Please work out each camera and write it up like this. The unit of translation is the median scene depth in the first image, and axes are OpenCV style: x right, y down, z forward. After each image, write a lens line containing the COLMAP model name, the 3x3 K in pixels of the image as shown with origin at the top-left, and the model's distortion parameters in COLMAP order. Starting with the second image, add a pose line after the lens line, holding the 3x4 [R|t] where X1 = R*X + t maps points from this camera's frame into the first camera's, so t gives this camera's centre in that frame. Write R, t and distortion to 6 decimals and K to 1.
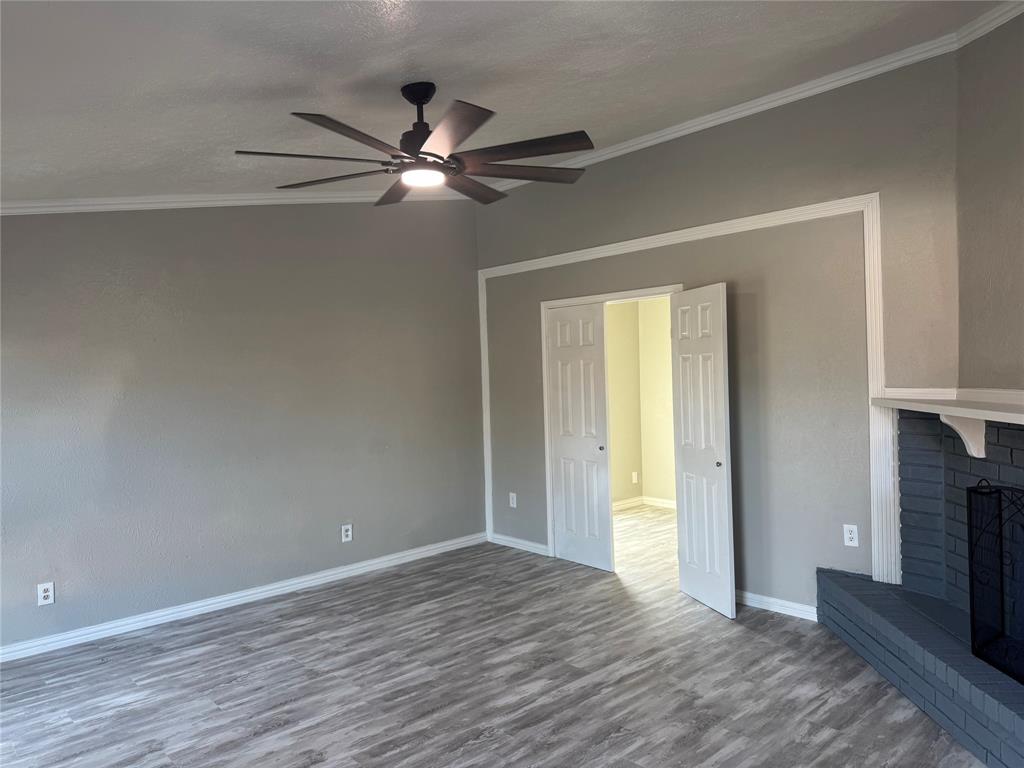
lens RADIAL K [[725.2, 0, 512.0], [0, 725.2, 384.0], [0, 0, 1]] dist [0.000248, -0.006403]
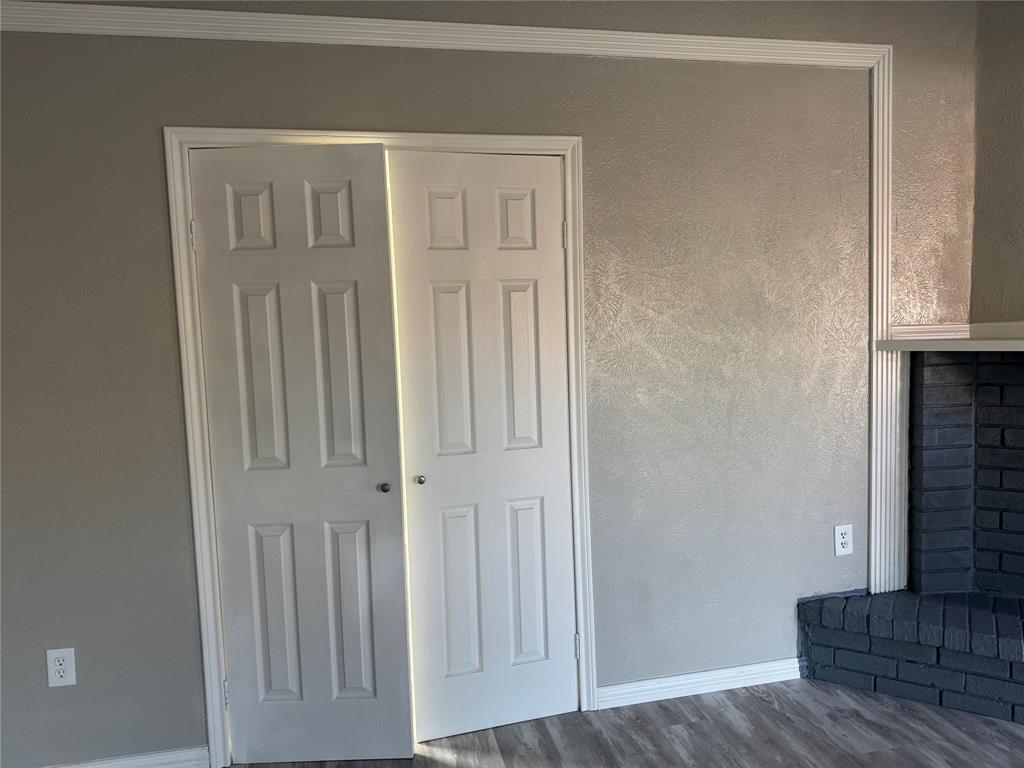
lens RADIAL K [[725.2, 0, 512.0], [0, 725.2, 384.0], [0, 0, 1]] dist [0.000248, -0.006403]
pose [[0.504193, -0.067041, 0.860985, -0.335265], [0.039445, 0.997729, 0.054590, 0.009235], [-0.862690, 0.006437, 0.505693, 1.078638]]
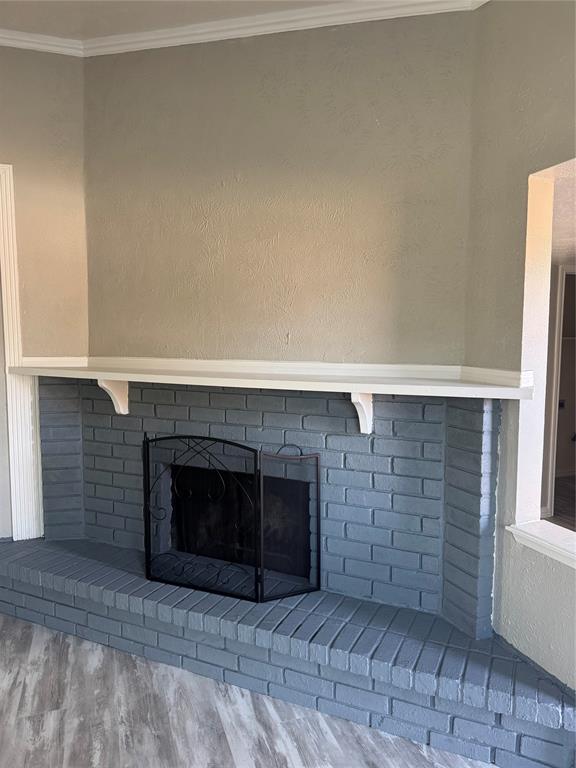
lens RADIAL K [[543.9, 0, 287.2], [0, 543.9, 379.2], [0, 0, 1]] dist [0.000248, -0.006403]
pose [[0.389396, -0.047923, 0.919823, -0.068917], [0.004975, 0.998740, 0.049929, 0.000208], [-0.921057, -0.014866, 0.389144, 0.381354]]
